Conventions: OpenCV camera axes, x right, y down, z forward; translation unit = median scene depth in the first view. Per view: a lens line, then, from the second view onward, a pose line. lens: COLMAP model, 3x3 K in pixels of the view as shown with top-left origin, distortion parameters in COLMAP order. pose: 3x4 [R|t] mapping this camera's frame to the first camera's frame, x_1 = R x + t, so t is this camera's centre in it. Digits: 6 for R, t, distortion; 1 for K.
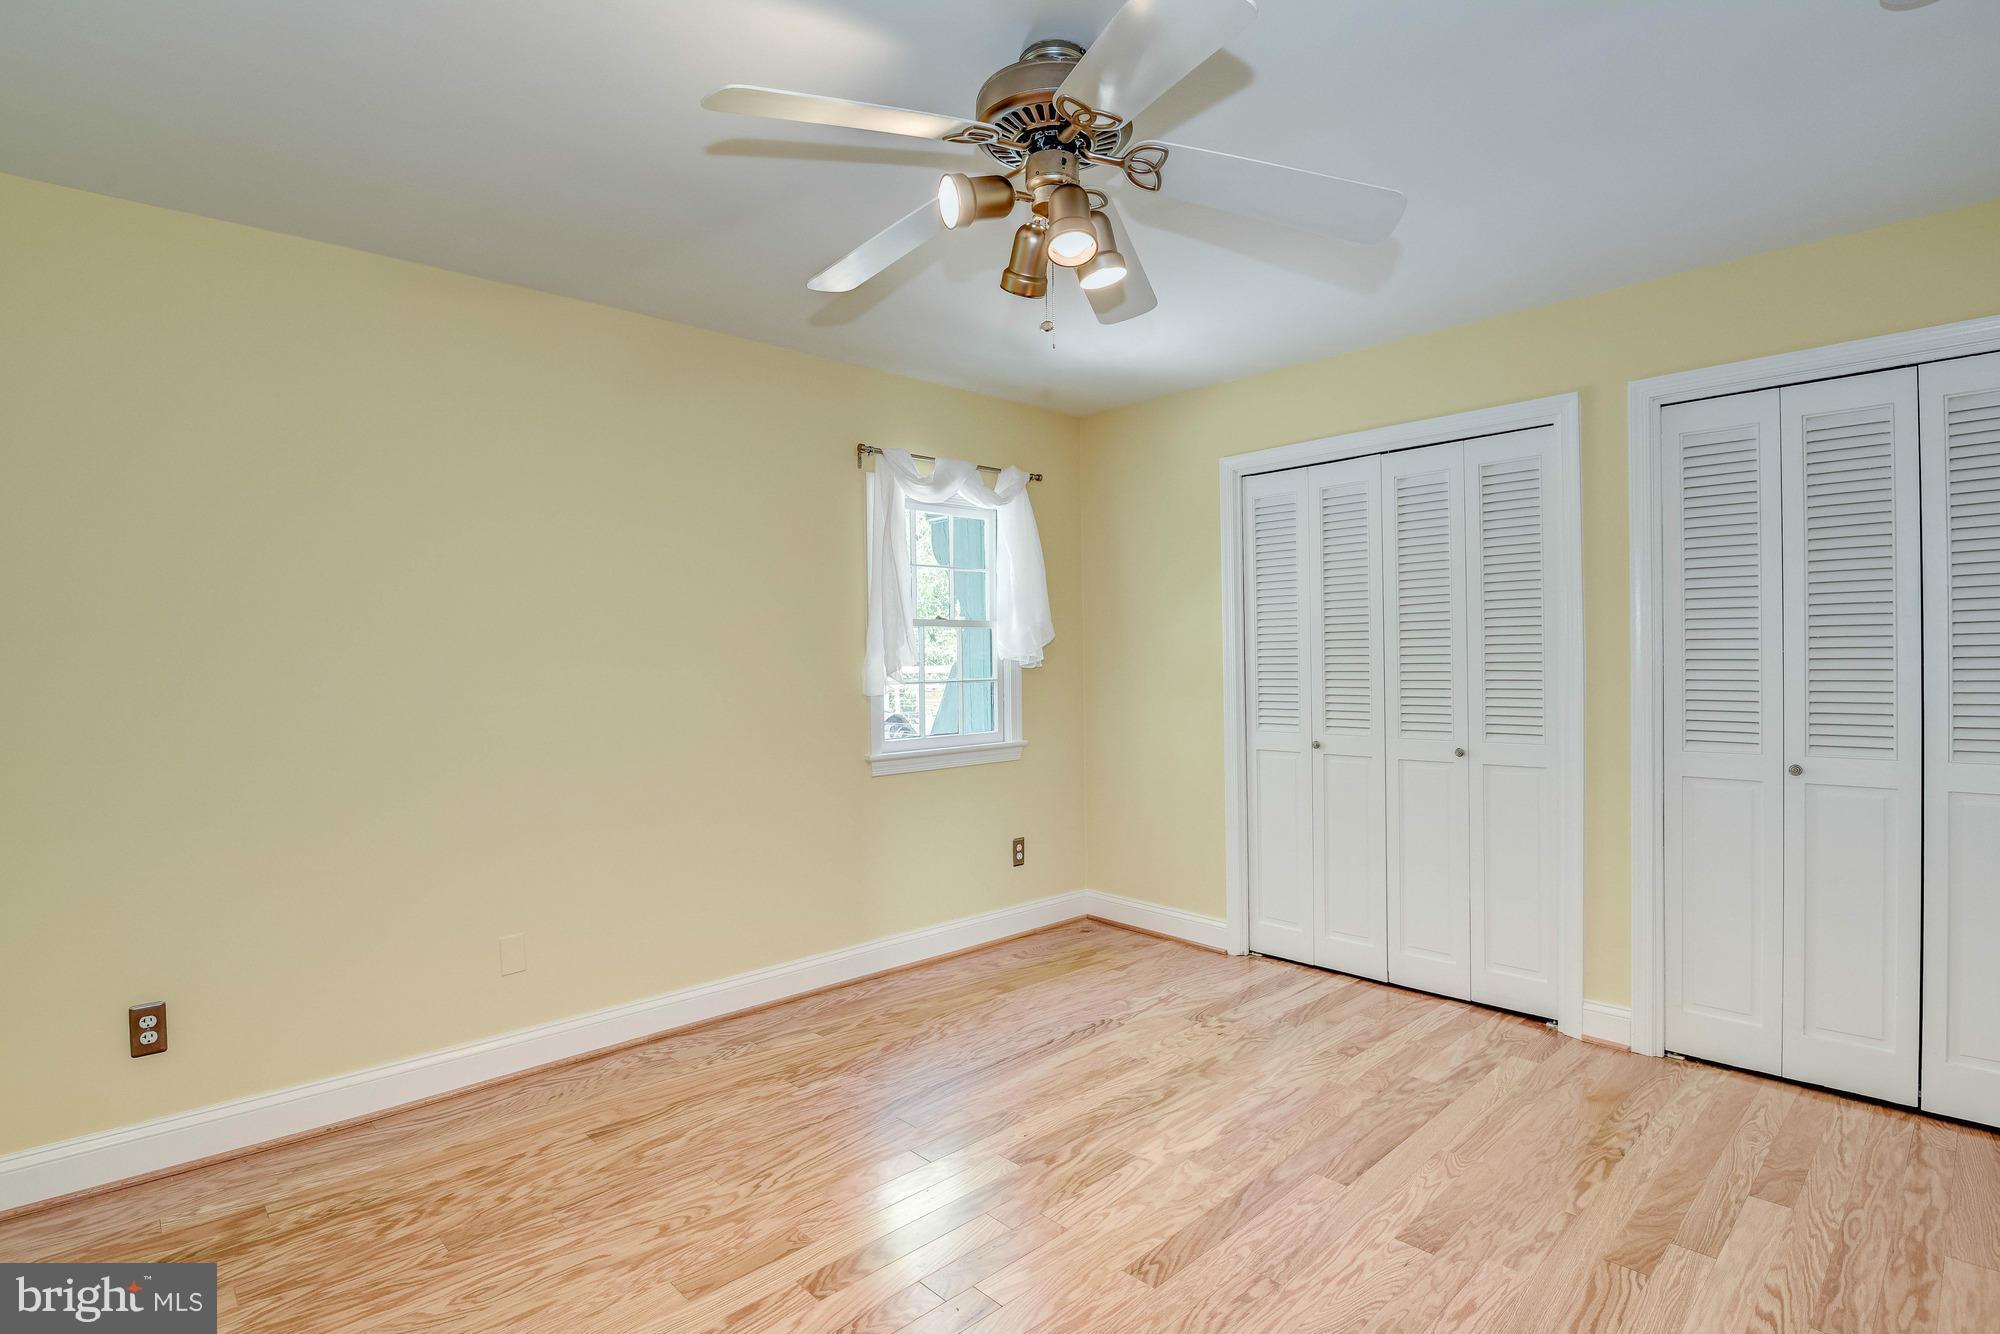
lens RADIAL K [[977.4, 0, 989.6], [0, 977.4, 670.7], [0, 0, 1]] dist [-0.004325, -0.013533]
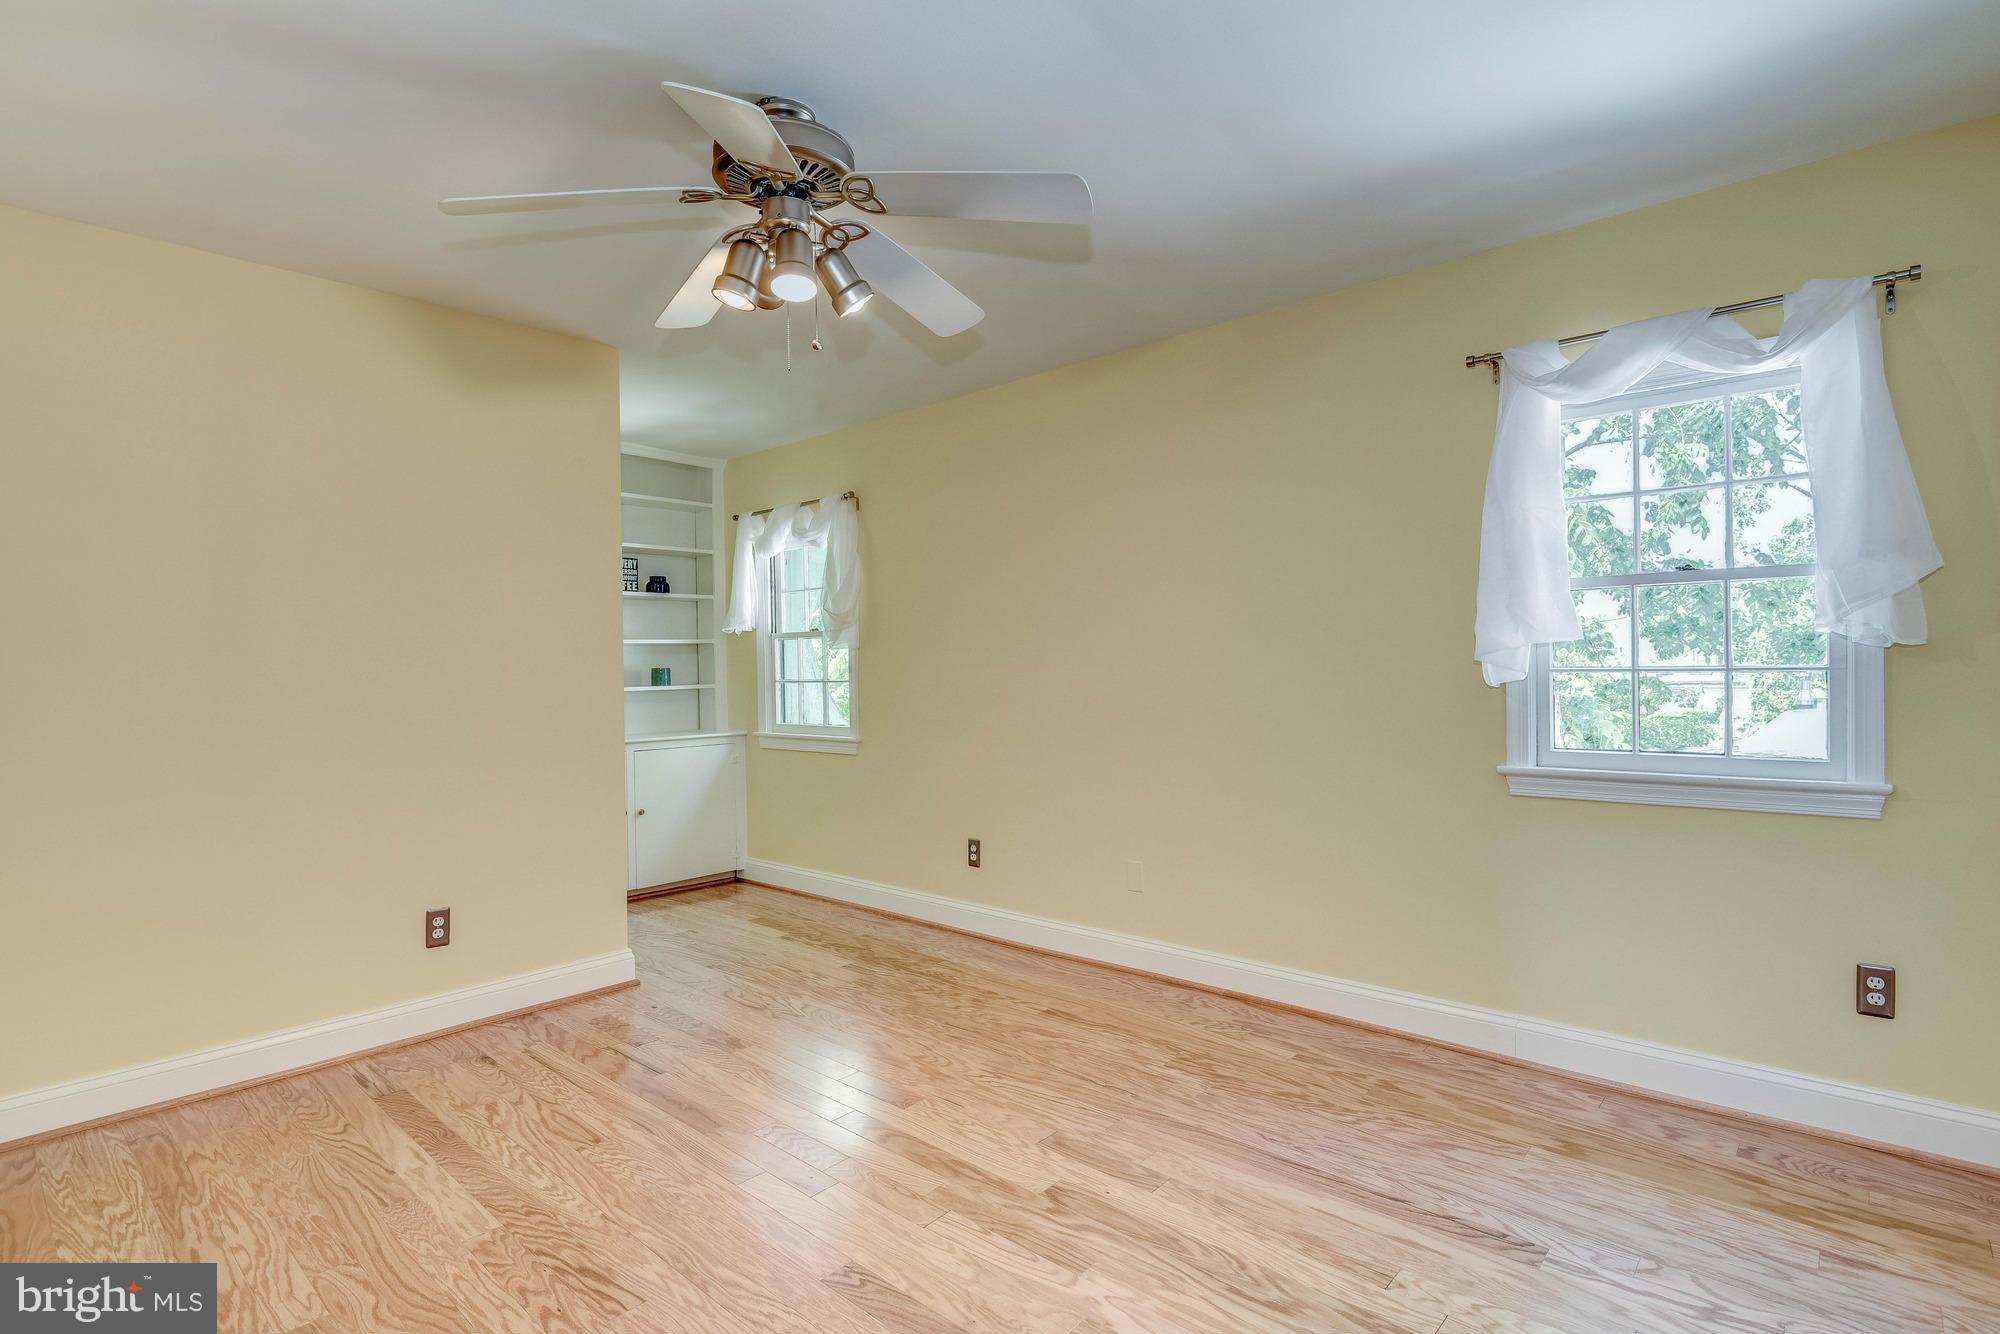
lens RADIAL K [[1004.6, 0, 1019.8], [0, 1004.6, 670.9], [0, 0, 1]] dist [-0.003053, -0.017248]
pose [[0.072409, 0.028244, -0.996975, 0.779686], [0.019115, 0.999376, 0.029701, -0.021286], [0.997192, -0.021207, 0.071824, 0.729878]]
